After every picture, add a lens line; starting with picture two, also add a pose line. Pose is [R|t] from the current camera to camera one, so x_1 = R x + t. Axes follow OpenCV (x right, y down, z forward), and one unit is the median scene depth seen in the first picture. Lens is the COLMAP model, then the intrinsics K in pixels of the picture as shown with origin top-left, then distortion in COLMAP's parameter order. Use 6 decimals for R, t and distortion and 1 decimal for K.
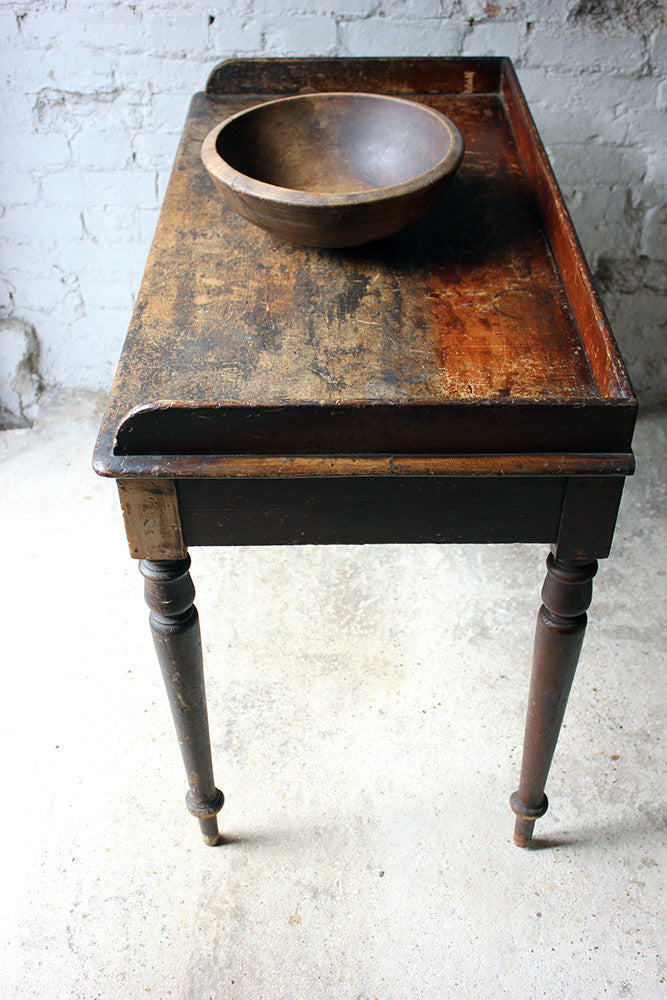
lens RADIAL K [[1109.7, 0, 339.6], [0, 1109.7, 502.4], [0, 0, 1]] dist [-0.117457, 0.162955]
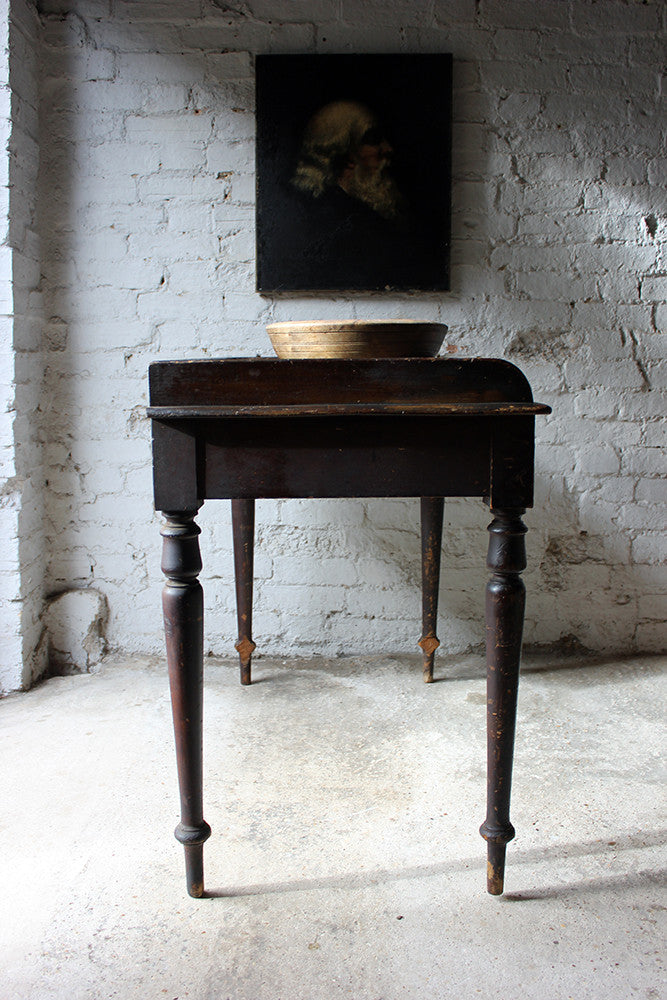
lens RADIAL K [[933.9, 0, 335.5], [0, 933.9, 500.5], [0, 0, 1]] dist [-0.140625, 0.144822]
pose [[0.999905, -0.011267, -0.007877, -0.007647], [0.005376, 0.847832, -0.530237, 0.370565], [0.012653, 0.530145, 0.847813, 0.055348]]
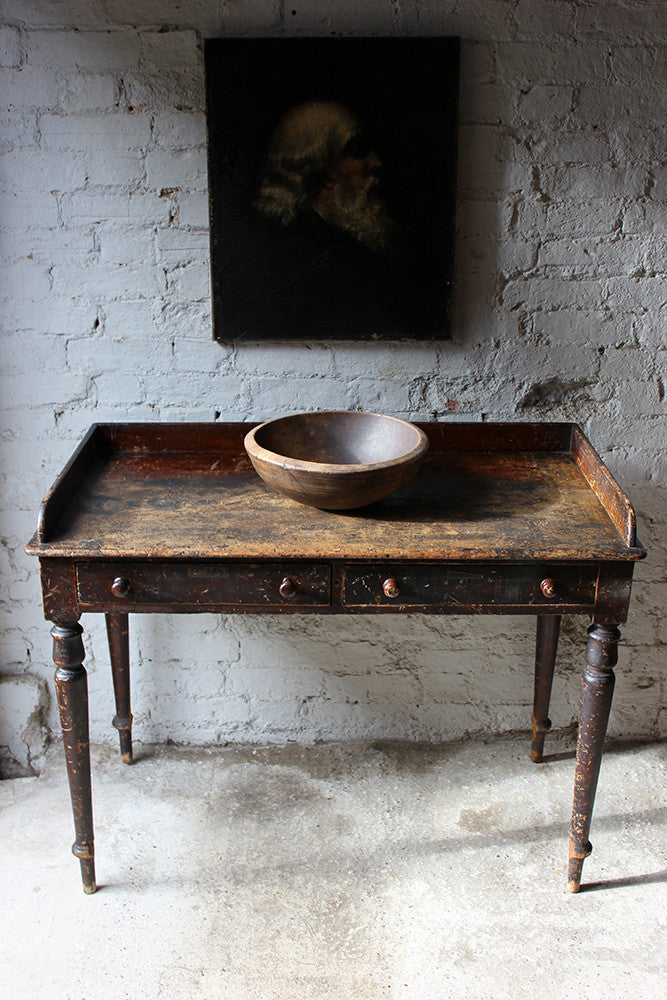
lens RADIAL K [[1171.8, 0, 337.8], [0, 1171.8, 504.6], [0, 0, 1]] dist [-0.099397, 0.170817]
pose [[0.999930, -0.011770, 0.001191, 0.011432], [0.011429, 0.935077, -0.354261, 0.103889], [0.003056, 0.354250, 0.935146, -0.161668]]
